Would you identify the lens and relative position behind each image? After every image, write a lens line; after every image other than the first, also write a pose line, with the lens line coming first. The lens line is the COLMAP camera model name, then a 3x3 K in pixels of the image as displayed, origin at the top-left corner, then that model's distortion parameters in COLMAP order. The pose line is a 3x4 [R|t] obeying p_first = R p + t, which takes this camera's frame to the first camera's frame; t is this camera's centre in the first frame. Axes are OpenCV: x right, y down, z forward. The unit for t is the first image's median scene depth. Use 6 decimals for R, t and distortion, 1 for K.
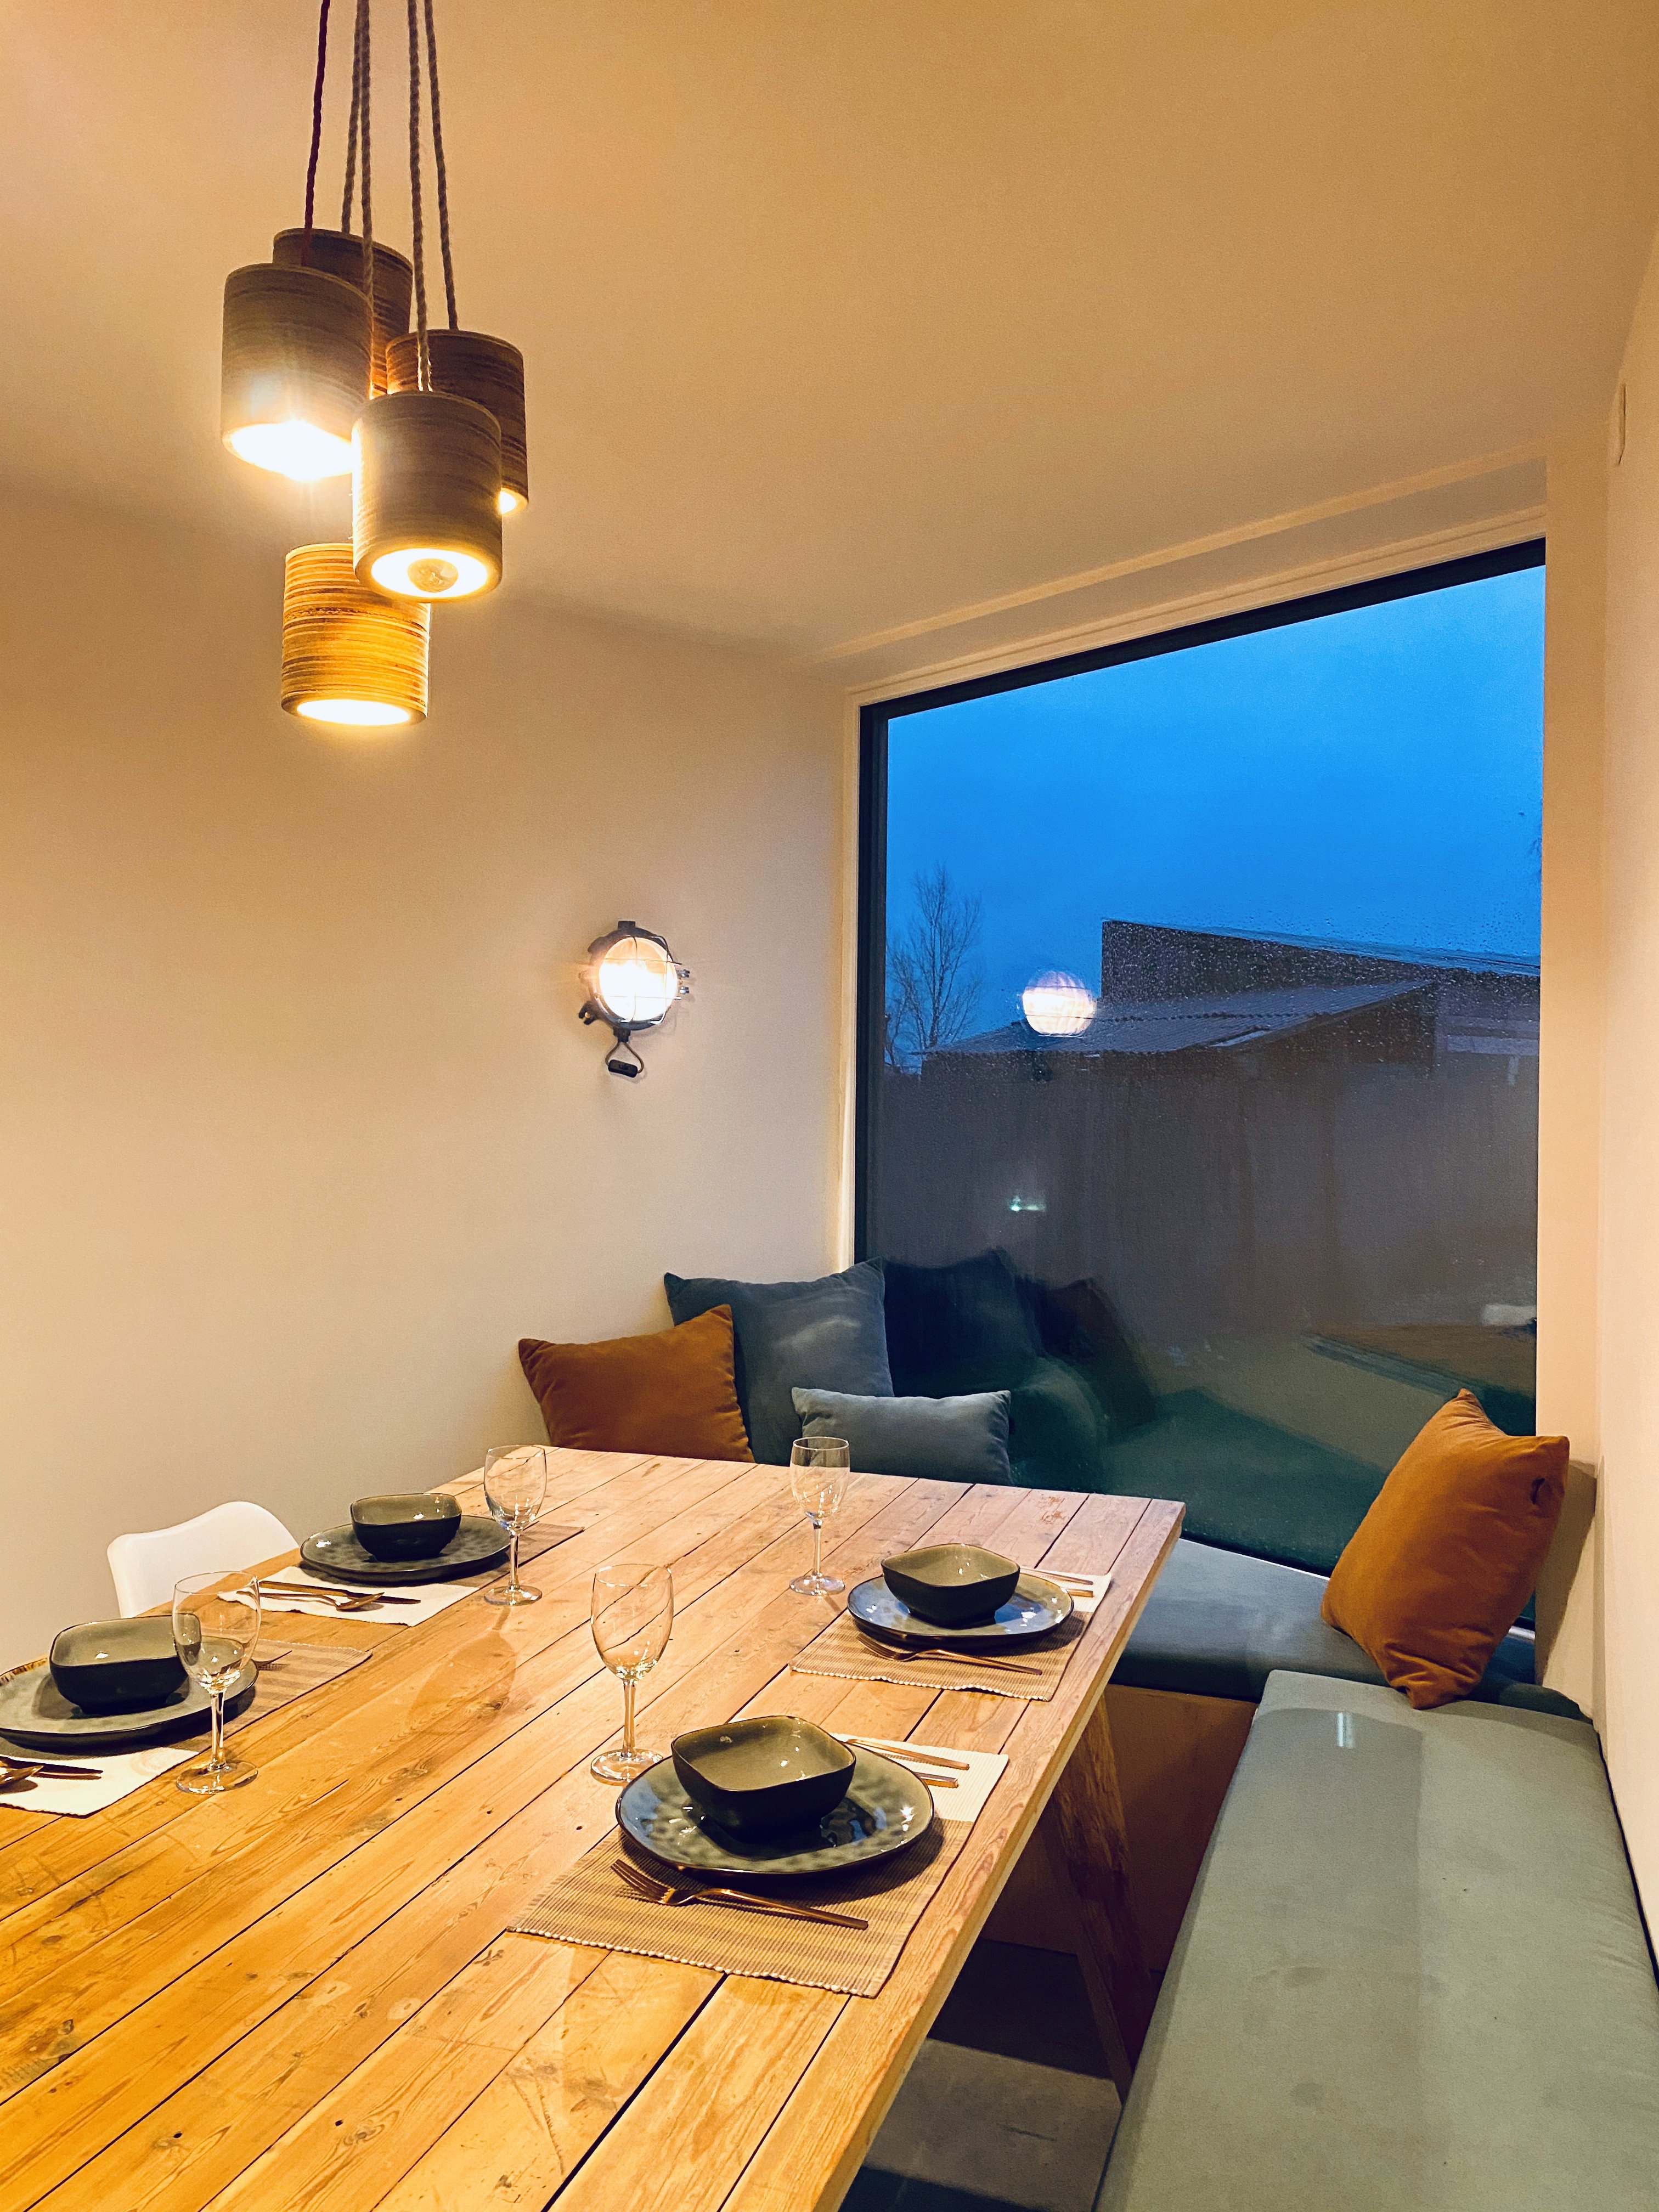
lens RADIAL K [[1700.3, 0, 825.0], [0, 1700.3, 1105.3], [0, 0, 1]] dist [0.022537, -0.031806]
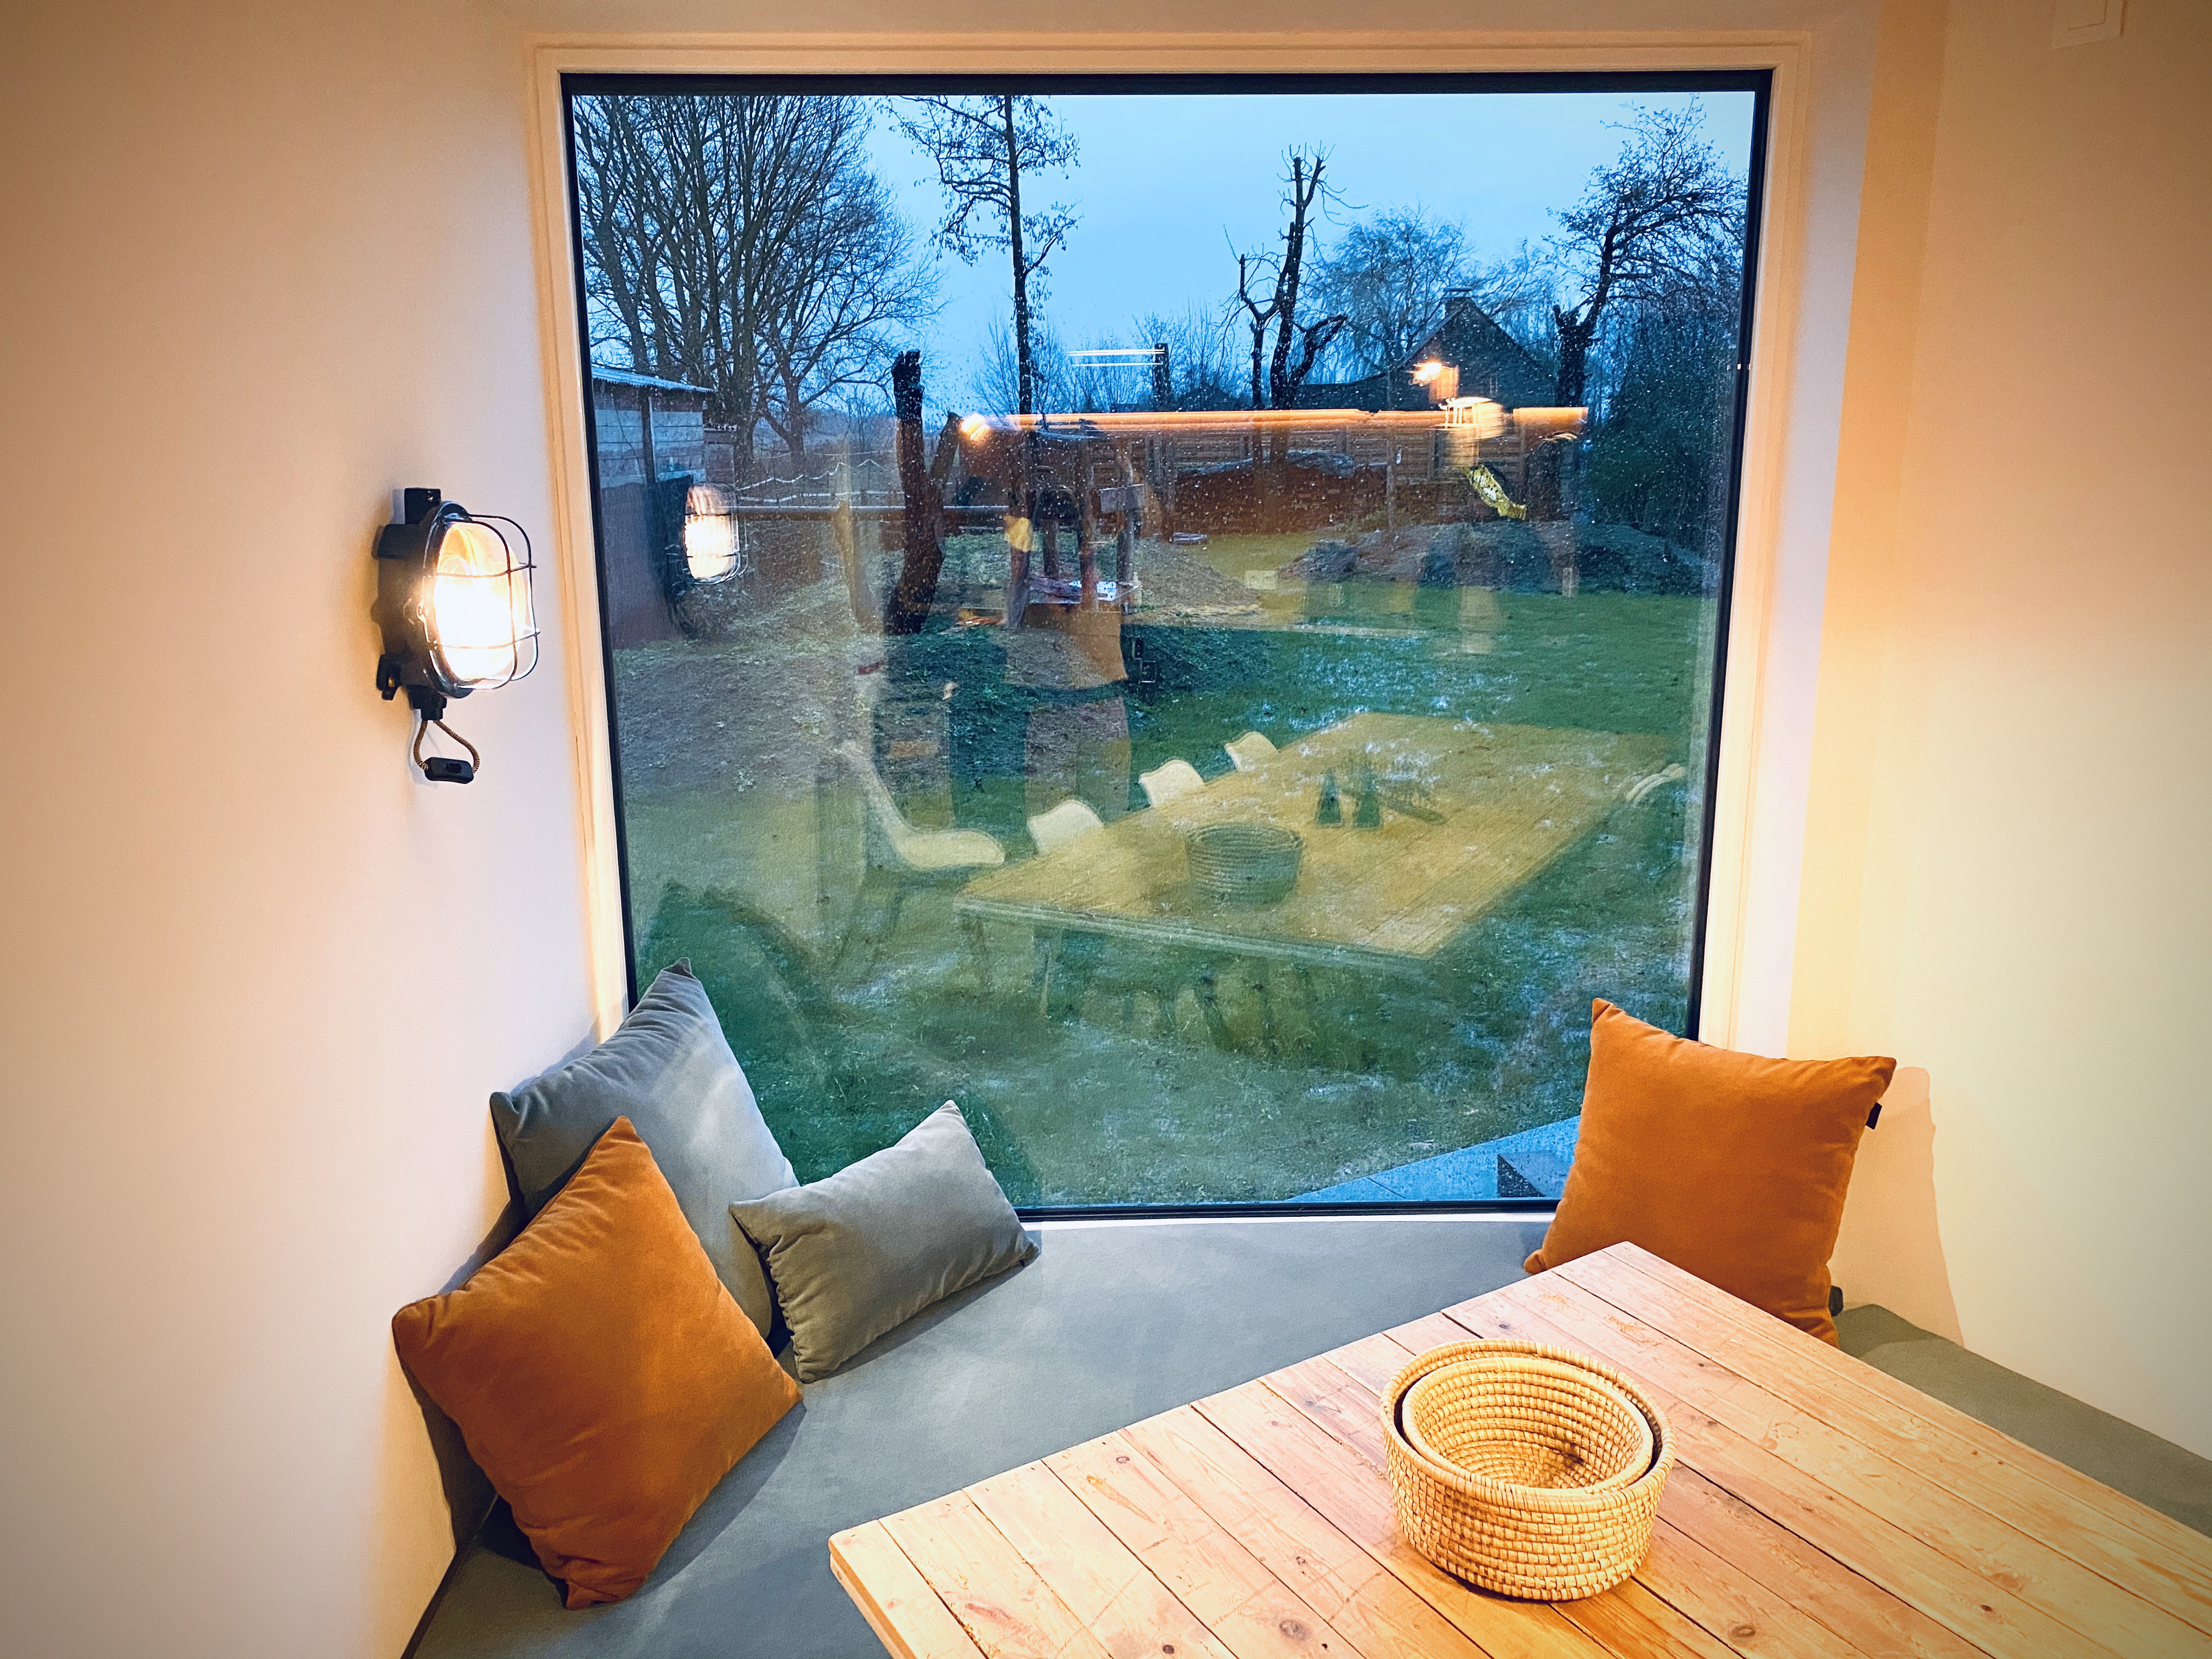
lens RADIAL K [[1700.3, 0, 1106.5], [0, 1700.3, 837.5], [0, 0, 1]] dist [0.022537, -0.031806]
pose [[0.629658, -0.194169, 0.752216, -0.532020], [0.025609, 0.972924, 0.229704, -0.159509], [-0.776450, -0.125372, 0.617582, 0.675569]]
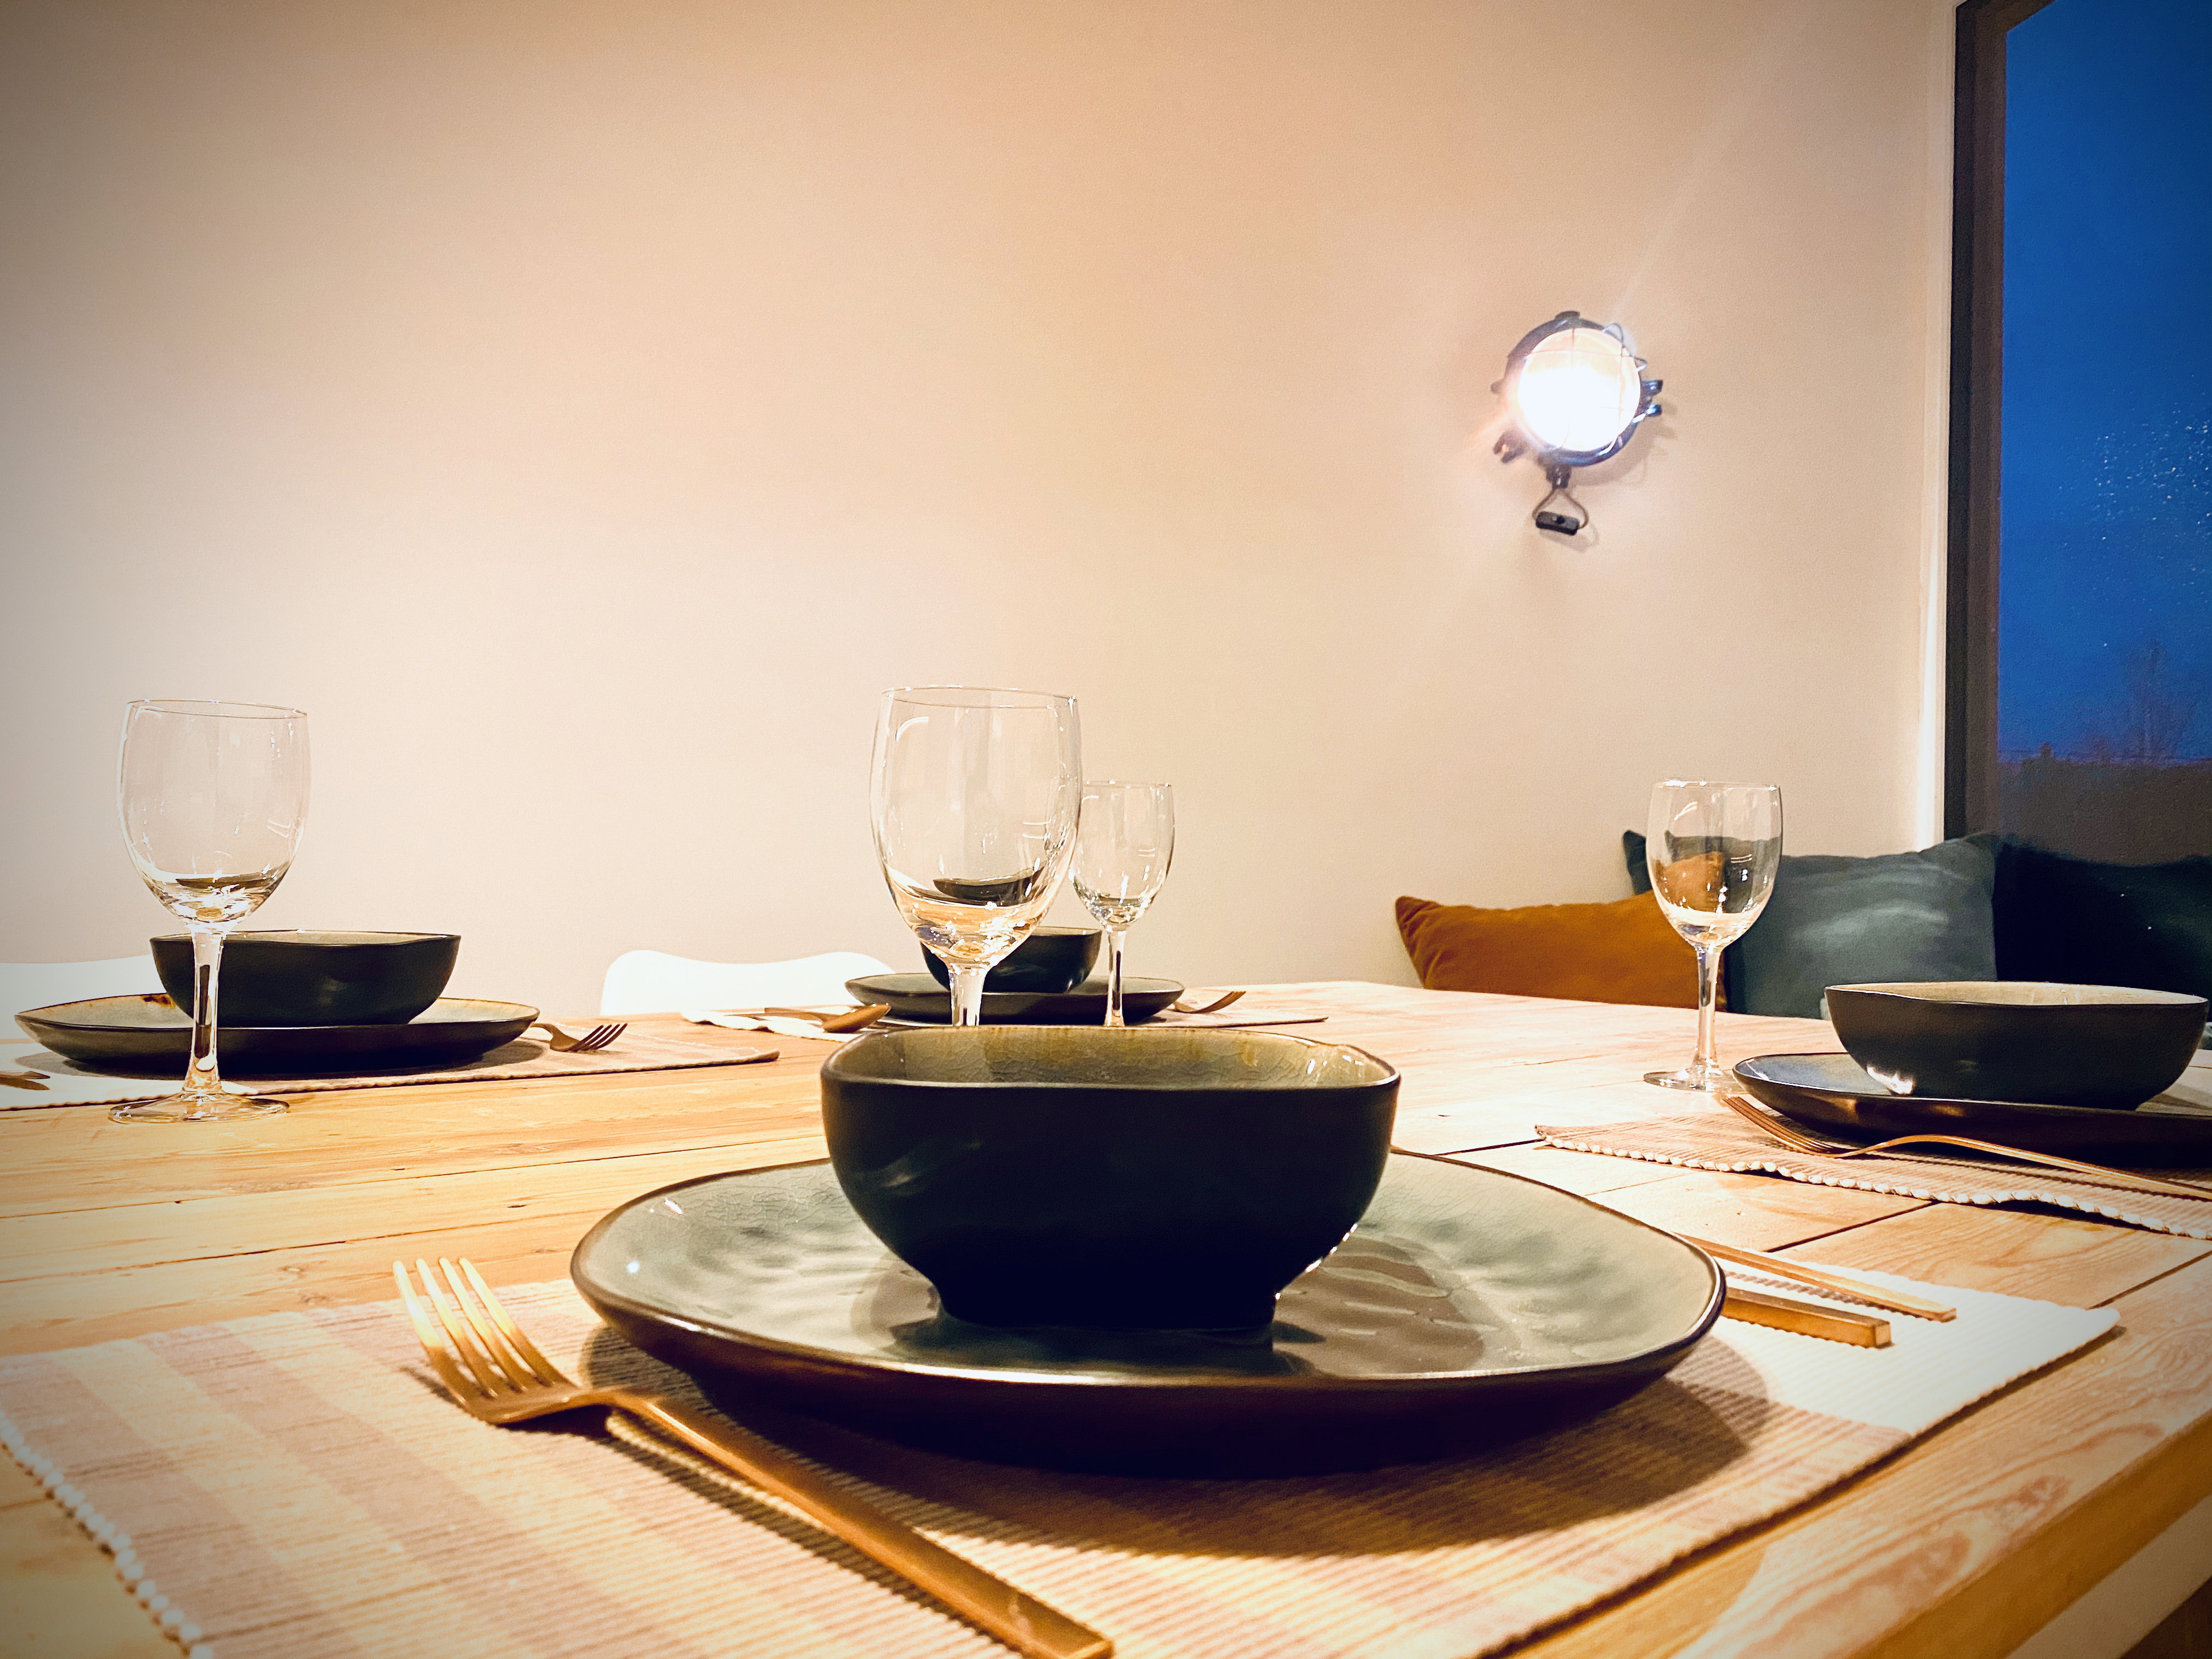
lens RADIAL K [[1700.3, 0, 1095.9], [0, 1700.3, 807.1], [0, 0, 1]] dist [0.022537, -0.031806]
pose [[0.881884, -0.004429, -0.471446, 0.056990], [-0.032954, 0.996931, -0.071010, 0.200539], [0.470314, 0.078158, 0.879031, 0.413142]]
